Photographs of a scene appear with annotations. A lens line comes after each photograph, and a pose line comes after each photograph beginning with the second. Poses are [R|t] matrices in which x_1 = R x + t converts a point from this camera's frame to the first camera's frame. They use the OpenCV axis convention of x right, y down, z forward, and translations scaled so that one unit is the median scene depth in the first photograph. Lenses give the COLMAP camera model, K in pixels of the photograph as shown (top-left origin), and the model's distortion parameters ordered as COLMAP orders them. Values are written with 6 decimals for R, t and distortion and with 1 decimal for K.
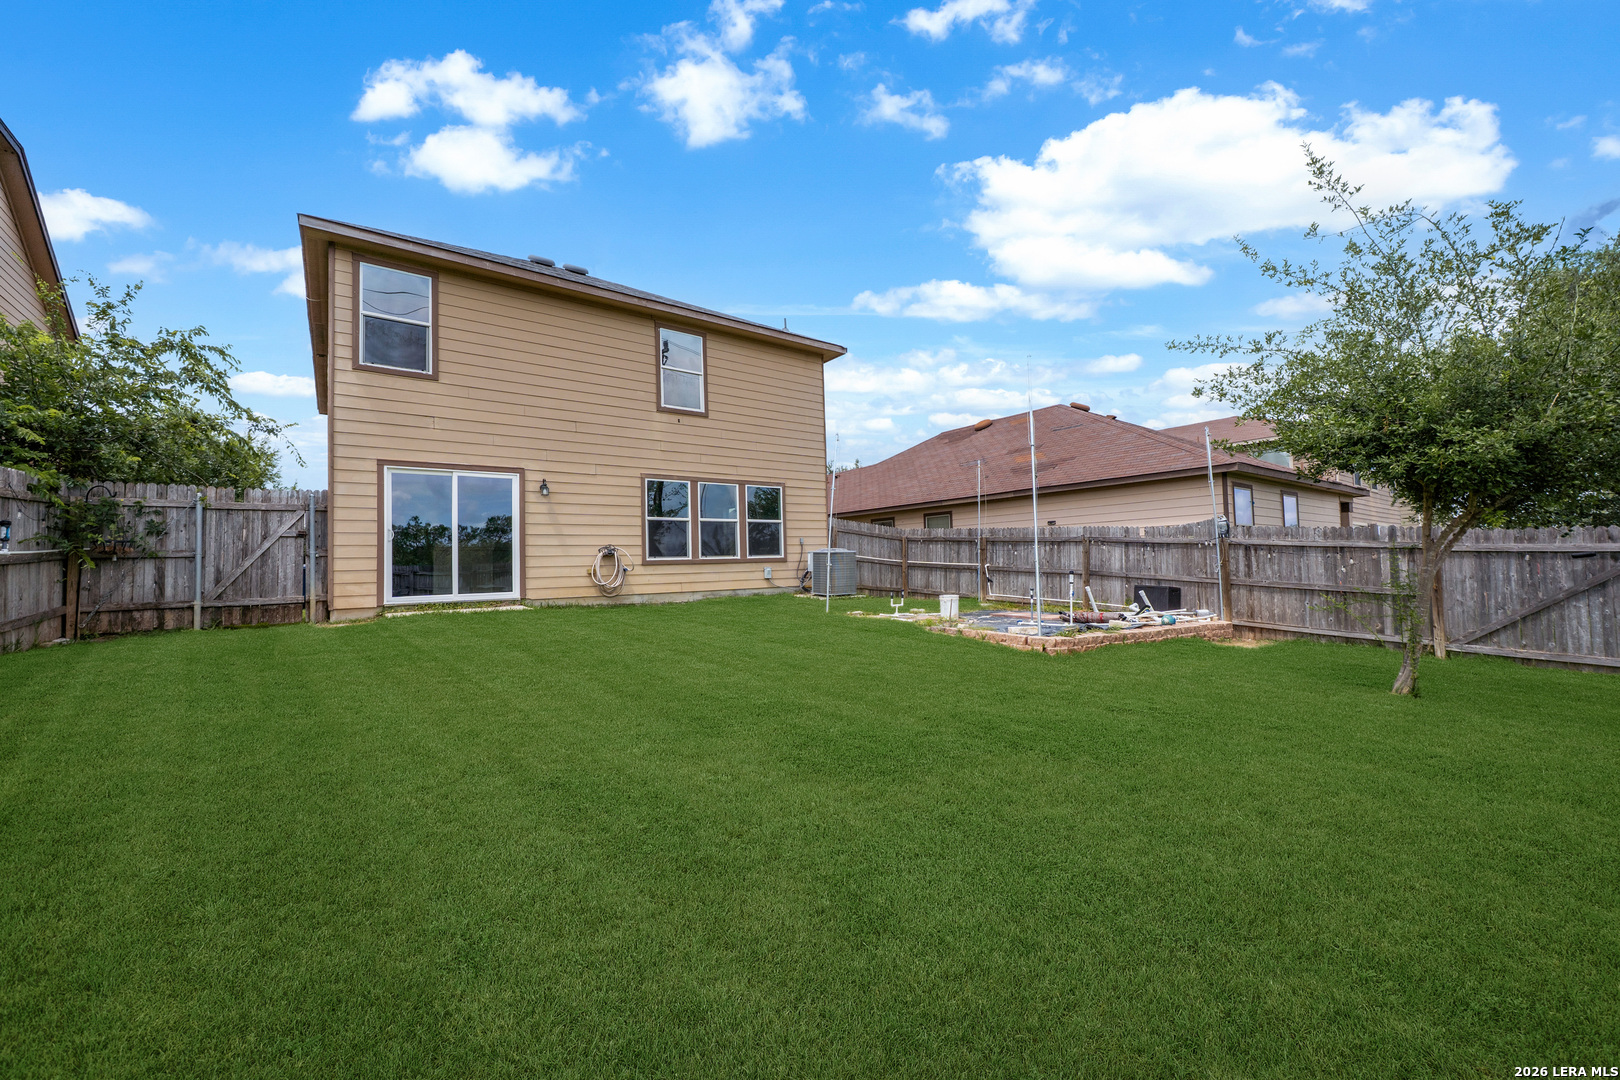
lens RADIAL K [[597.4, 0, 808.5], [0, 597.4, 541.8], [0, 0, 1]] dist [-0.002132, -0.000270]
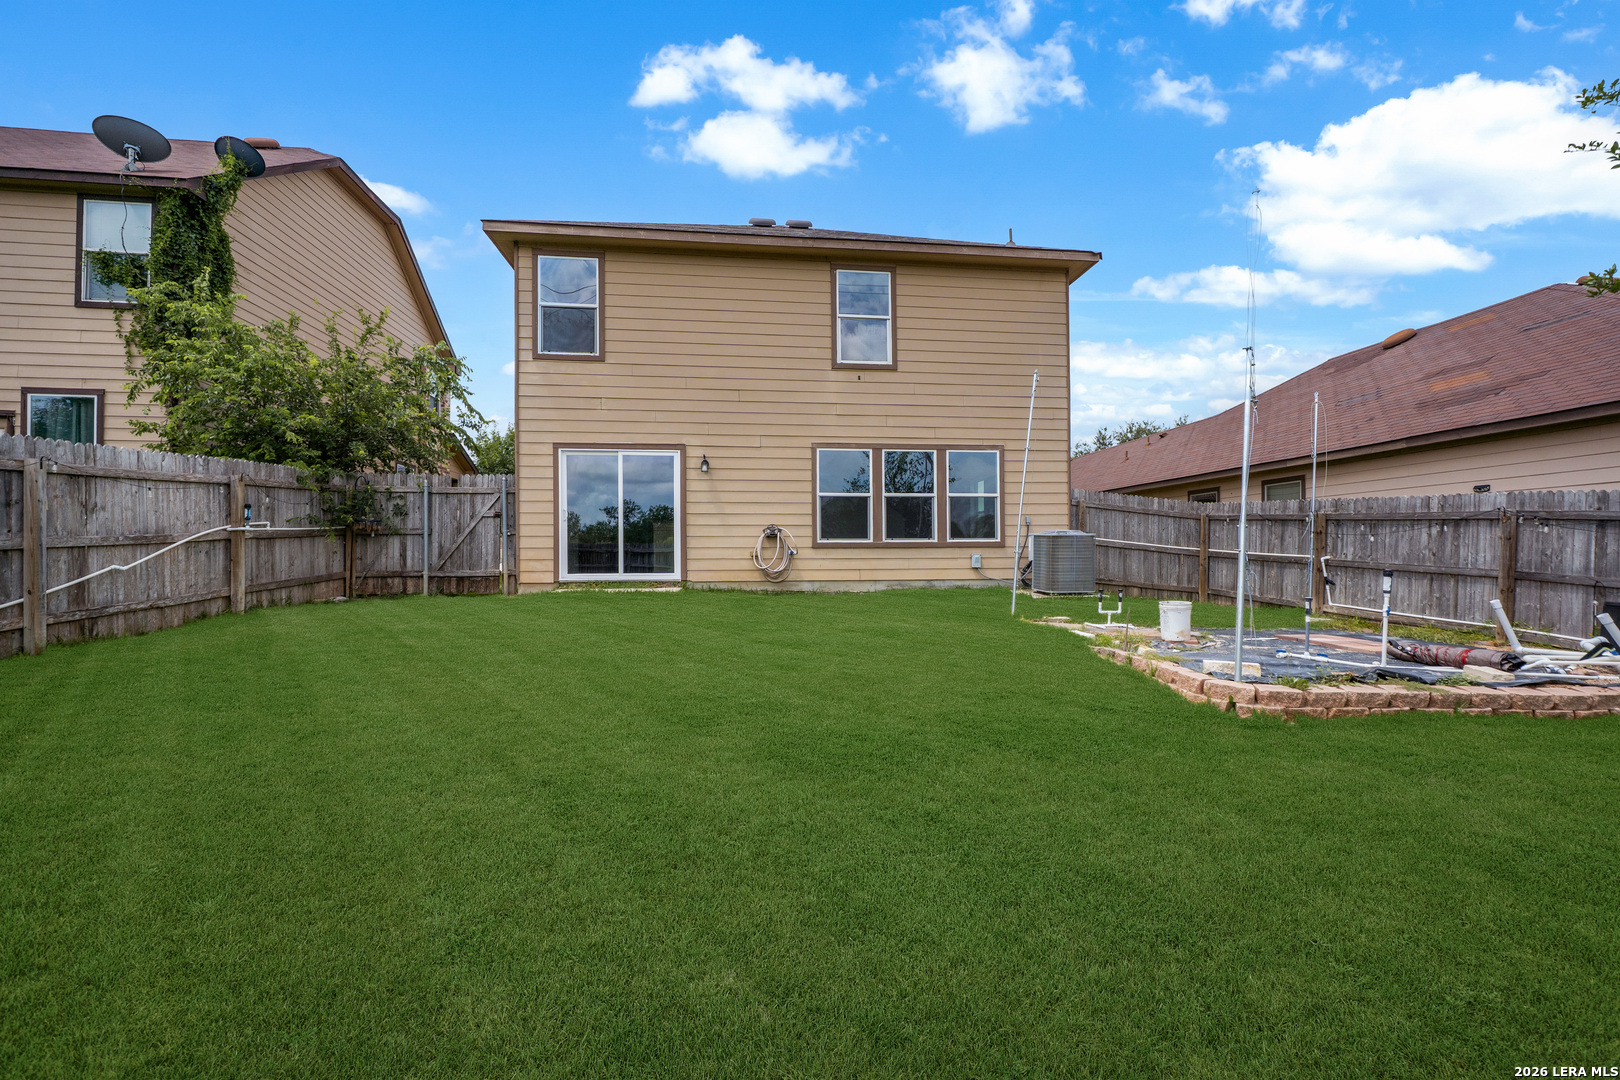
lens RADIAL K [[667.9, 0, 817.7], [0, 667.9, 551.1], [0, 0, 1]] dist [-0.001421, -0.000270]
pose [[0.876814, 0.019541, -0.480432, 0.220609], [0.000452, 0.999140, 0.041463, 0.003518], [0.480829, -0.036572, 0.876051, 0.159172]]
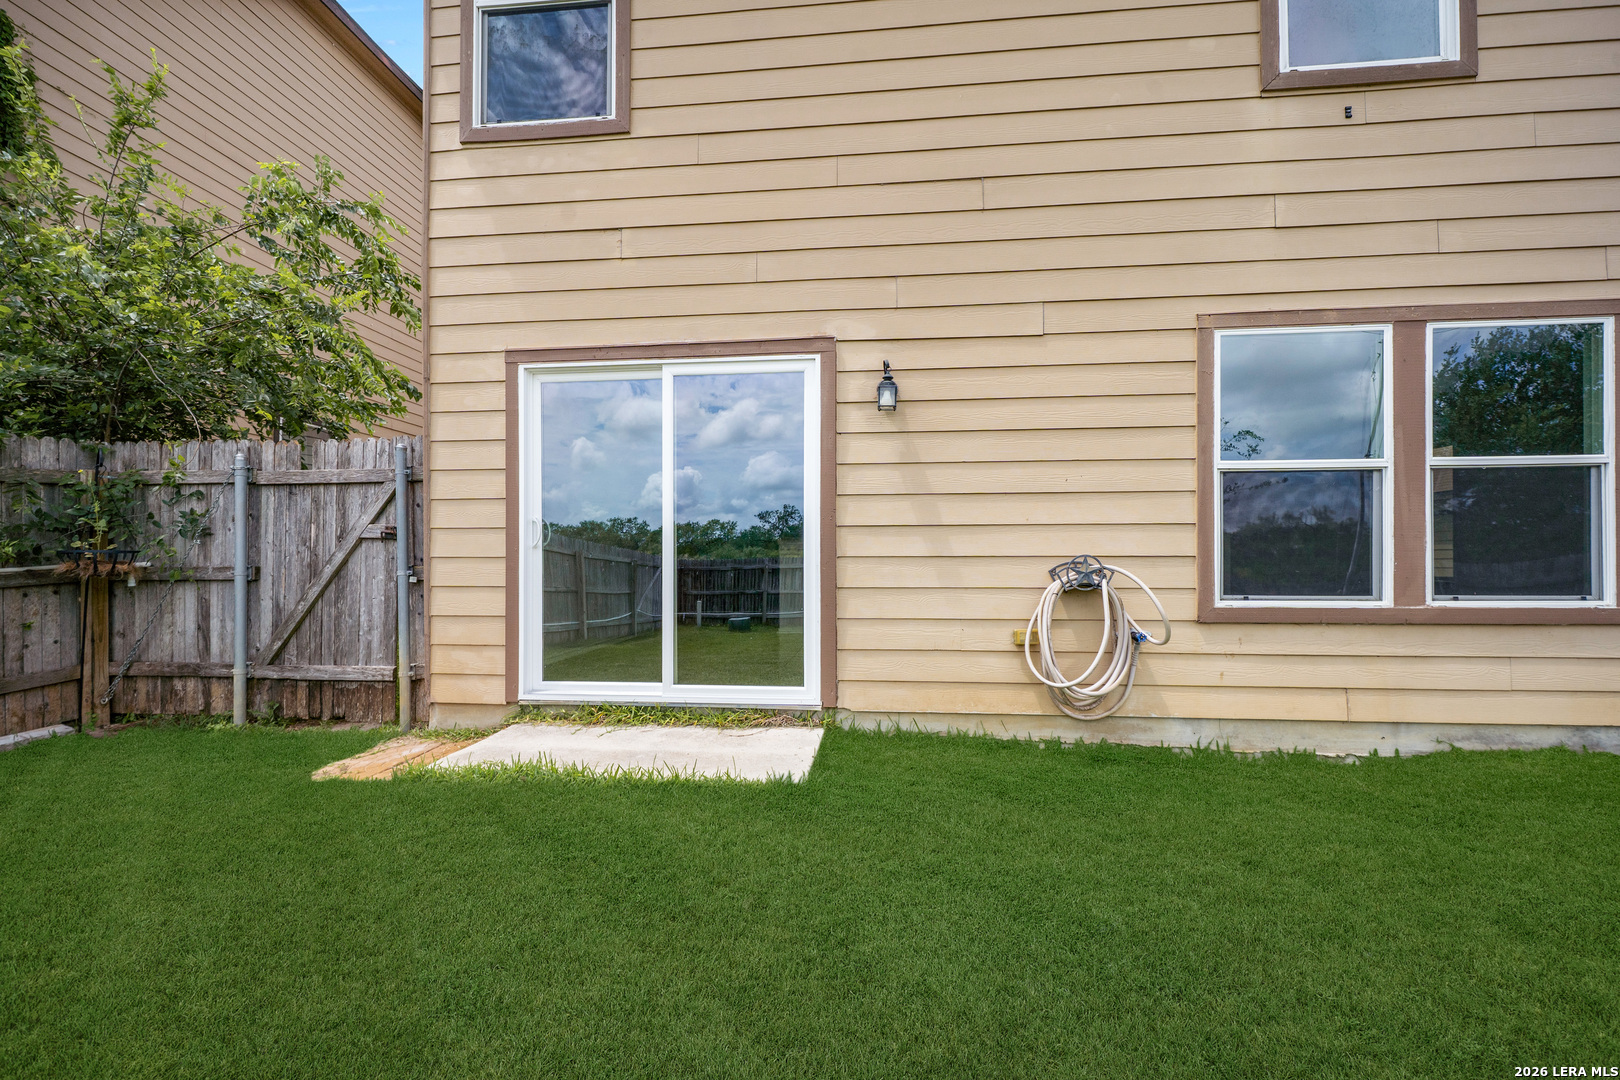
lens RADIAL K [[667.9, 0, 808.1], [0, 667.9, 563.9], [0, 0, 1]] dist [-0.001421, -0.000270]
pose [[0.729215, 0.022995, -0.683898, -0.212829], [0.007220, 0.999121, 0.041292, -0.006299], [0.684246, -0.035049, 0.728408, 0.688079]]
